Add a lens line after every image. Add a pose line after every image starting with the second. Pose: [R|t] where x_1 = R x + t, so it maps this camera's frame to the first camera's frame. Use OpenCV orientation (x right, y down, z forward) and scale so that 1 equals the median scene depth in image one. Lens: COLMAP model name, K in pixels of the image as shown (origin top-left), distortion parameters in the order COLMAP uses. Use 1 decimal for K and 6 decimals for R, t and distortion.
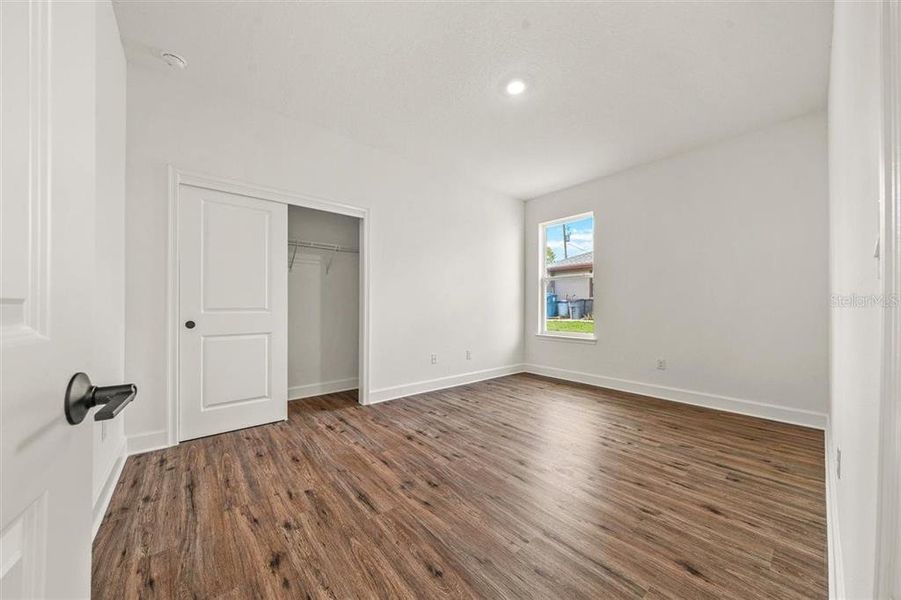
lens RADIAL K [[312.9, 0, 451.3], [0, 312.9, 303.8], [0, 0, 1]] dist [-0.000998, -0.000175]
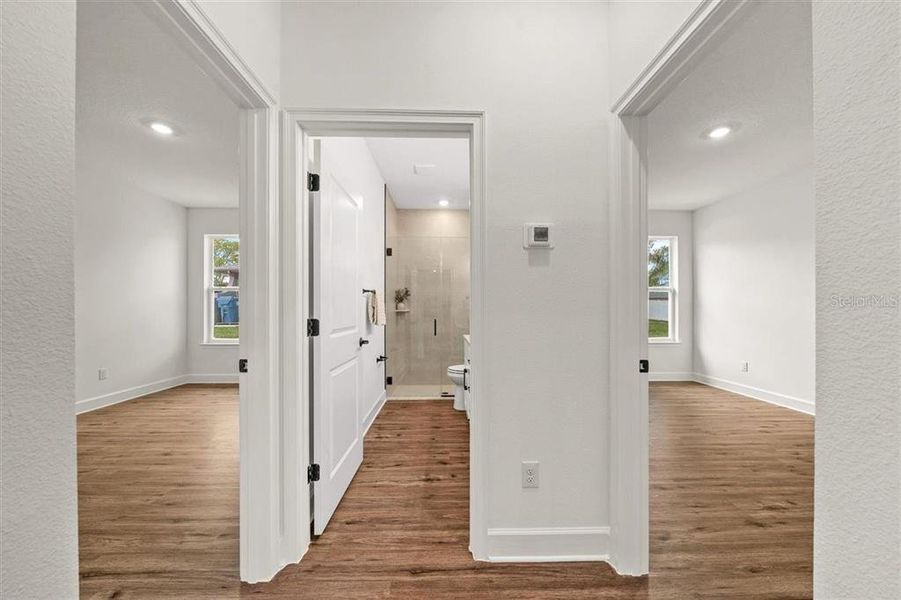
lens RADIAL K [[312.9, 0, 451.3], [0, 312.9, 303.8], [0, 0, 1]] dist [-0.000998, -0.000175]
pose [[0.624686, -0.002762, 0.780872, -0.022399], [0.001336, 0.999996, 0.002468, -0.055787], [-0.780875, -0.000498, 0.624687, -0.453631]]
